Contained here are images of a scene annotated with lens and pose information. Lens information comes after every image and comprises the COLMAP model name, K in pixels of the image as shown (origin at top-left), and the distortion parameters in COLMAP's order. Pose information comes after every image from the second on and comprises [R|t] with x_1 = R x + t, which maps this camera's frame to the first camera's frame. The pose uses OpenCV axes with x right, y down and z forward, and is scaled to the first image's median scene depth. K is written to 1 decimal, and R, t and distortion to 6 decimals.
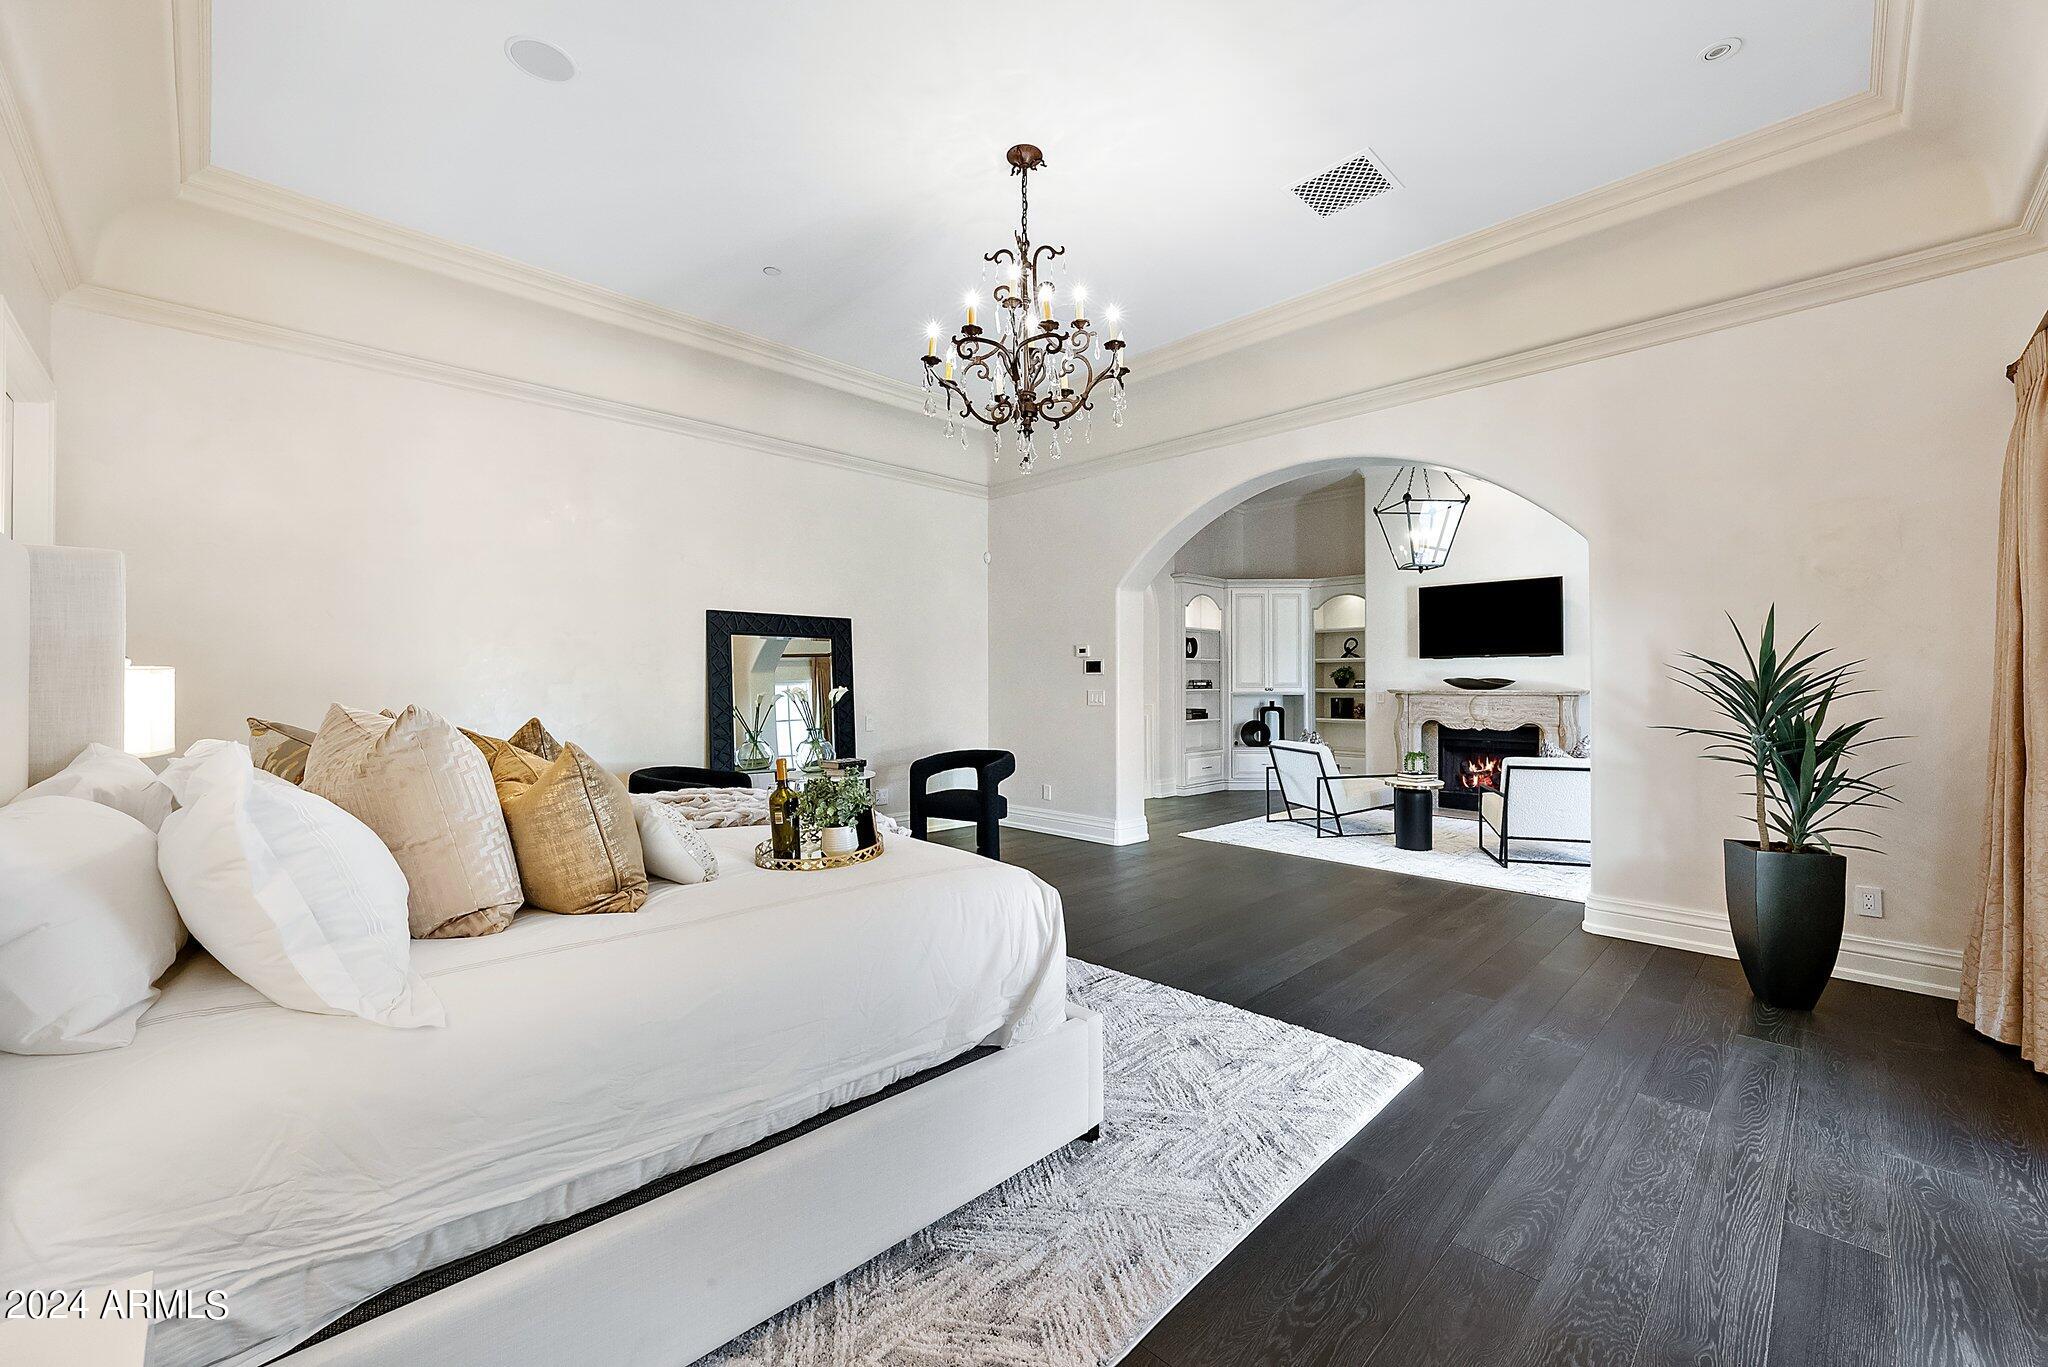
lens RADIAL K [[815.1, 0, 1028.2], [0, 815.1, 683.1], [0, 0, 1]] dist [0.002113, 0.000247]
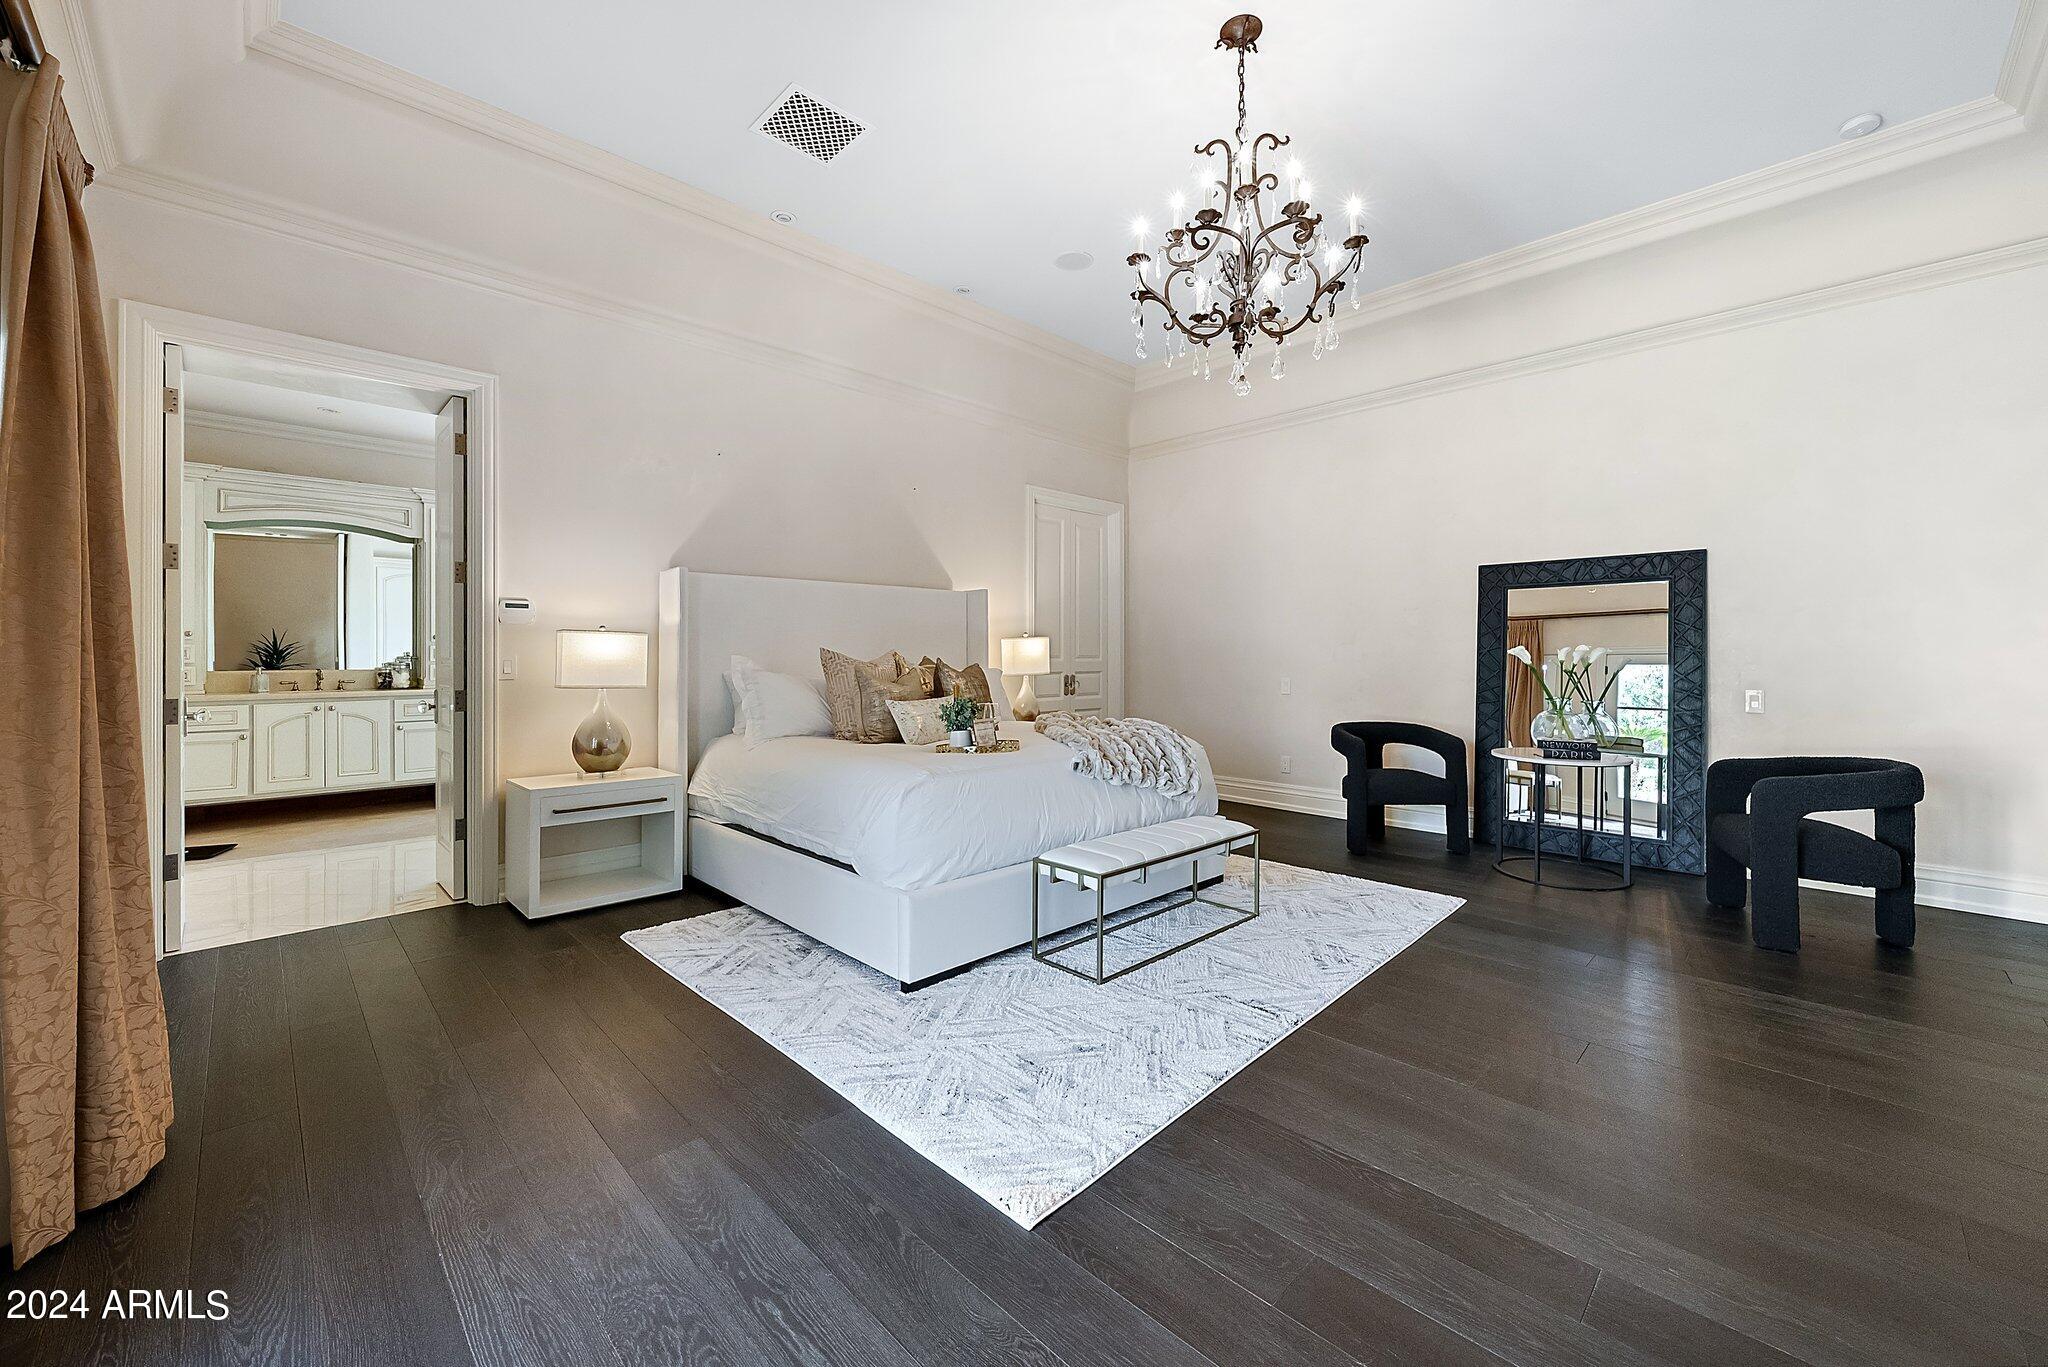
lens RADIAL K [[815.1, 0, 1051.4], [0, 815.1, 659.3], [0, 0, 1]] dist [0.002113, 0.000247]
pose [[-0.002507, 0.006466, -0.999976, 1.275795], [-0.002815, 0.999975, 0.006473, 0.032862], [0.999993, 0.002831, -0.002489, 1.169548]]
